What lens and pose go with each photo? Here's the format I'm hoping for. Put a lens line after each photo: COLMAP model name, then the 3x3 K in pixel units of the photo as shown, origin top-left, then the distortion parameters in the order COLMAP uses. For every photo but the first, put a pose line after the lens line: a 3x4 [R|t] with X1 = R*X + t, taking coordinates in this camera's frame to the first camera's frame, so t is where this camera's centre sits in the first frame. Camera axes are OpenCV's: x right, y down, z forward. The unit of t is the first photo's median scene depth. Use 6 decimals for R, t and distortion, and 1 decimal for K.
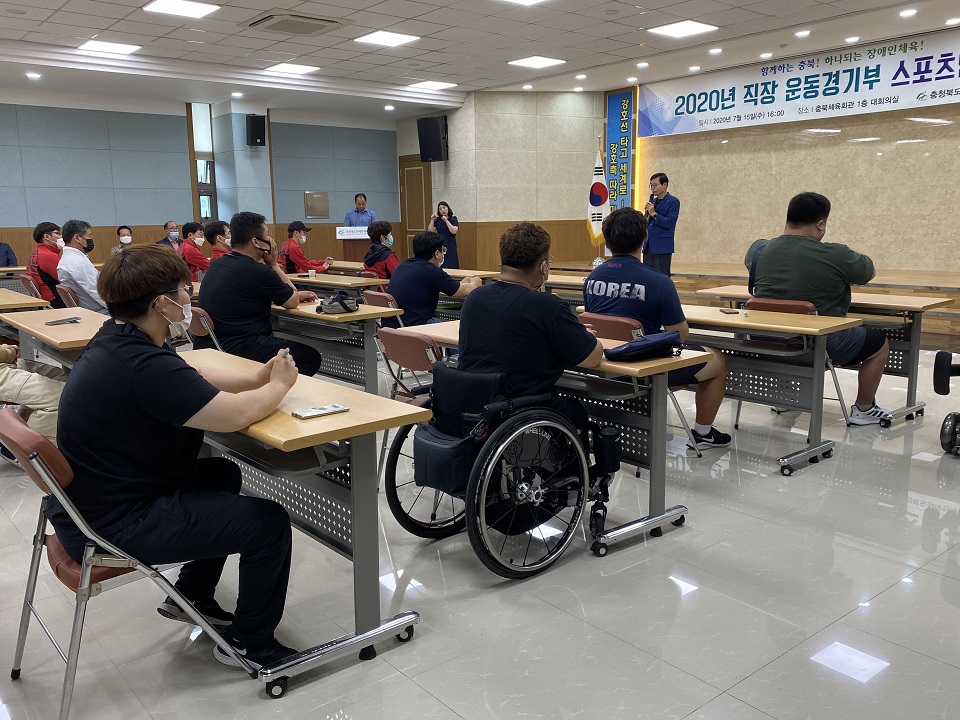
lens RADIAL K [[827.6, 0, 483.2], [0, 827.6, 358.2], [0, 0, 1]] dist [0.028261, -0.001604]
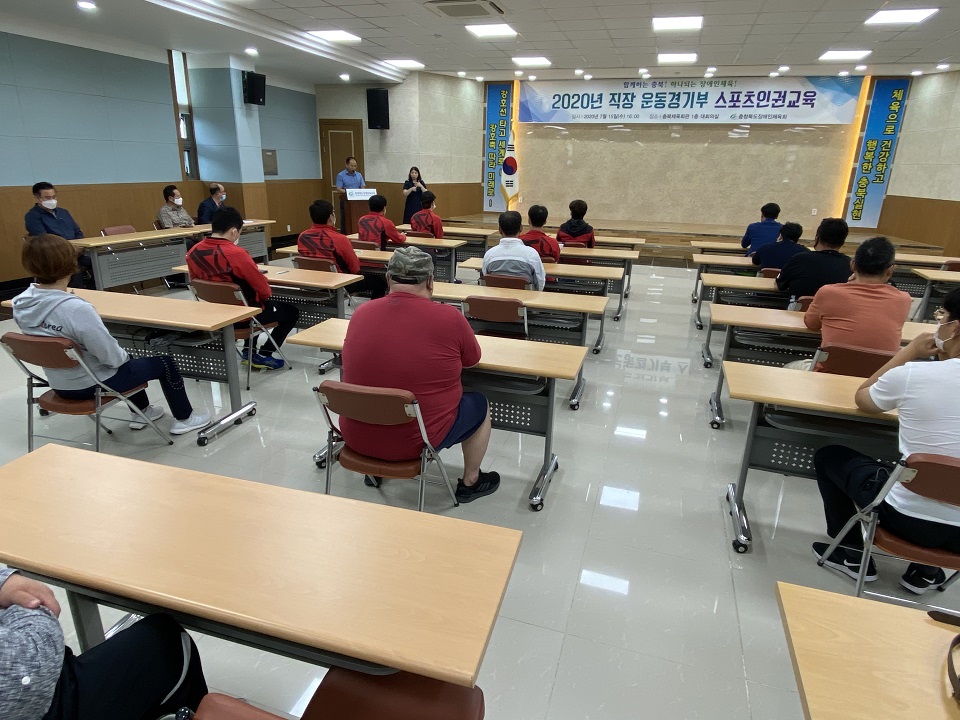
lens RADIAL K [[590.1, 0, 479.9], [0, 590.1, 362.6], [0, 0, 1]] dist [0.025219, -0.019807]
pose [[0.841464, -0.134311, 0.523354, -0.456854], [0.050926, 0.984014, 0.170653, -0.051837], [-0.537908, -0.116946, 0.834852, 0.197105]]
